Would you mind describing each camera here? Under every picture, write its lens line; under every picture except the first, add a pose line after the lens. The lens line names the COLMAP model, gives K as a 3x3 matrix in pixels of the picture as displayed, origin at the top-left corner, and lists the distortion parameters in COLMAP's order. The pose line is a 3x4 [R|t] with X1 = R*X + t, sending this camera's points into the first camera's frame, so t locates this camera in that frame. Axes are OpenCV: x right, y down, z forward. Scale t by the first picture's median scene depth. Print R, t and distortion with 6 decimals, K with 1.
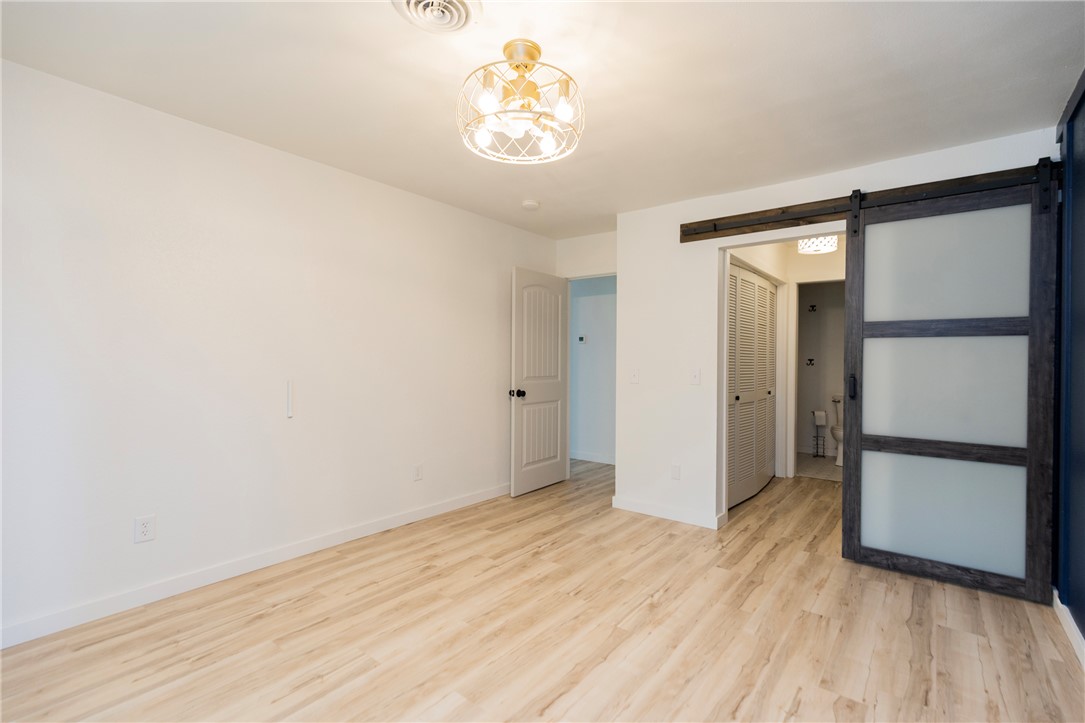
lens RADIAL K [[497.0, 0, 564.0], [0, 497.0, 361.3], [0, 0, 1]] dist [0.012920, 0.000148]
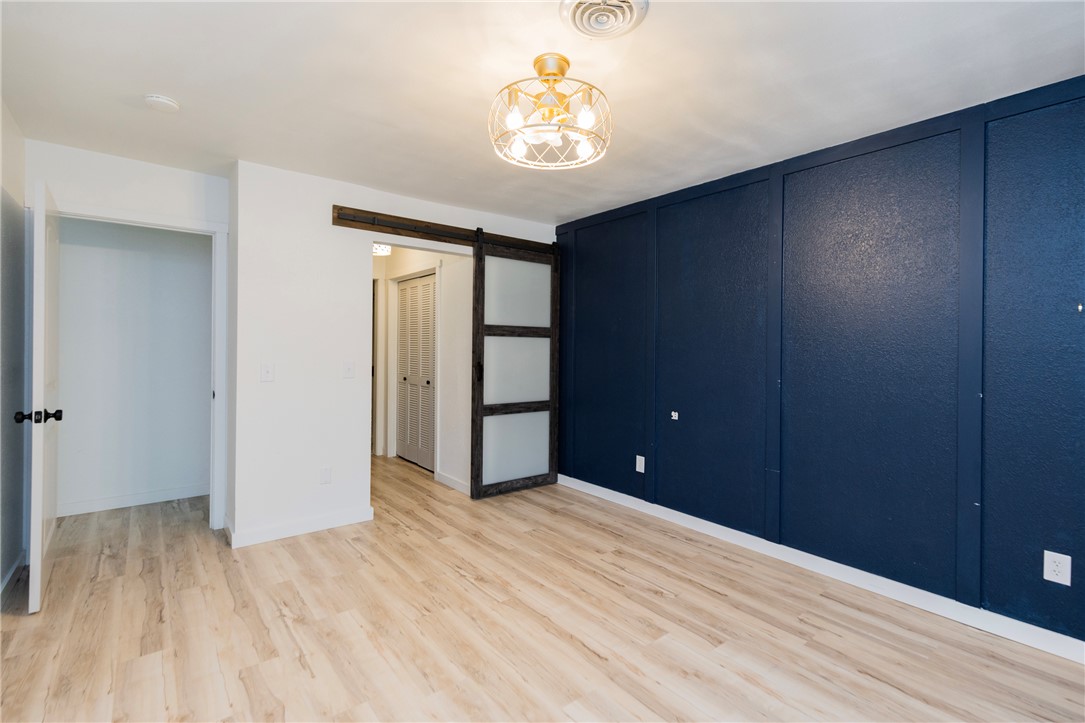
lens RADIAL K [[497.0, 0, 550.3], [0, 497.0, 347.5], [0, 0, 1]] dist [0.012920, 0.000148]
pose [[0.249521, -0.004099, 0.968361, -0.714865], [-0.005342, 0.999970, 0.005609, -0.024307], [-0.968355, -0.006572, 0.249492, 0.487614]]
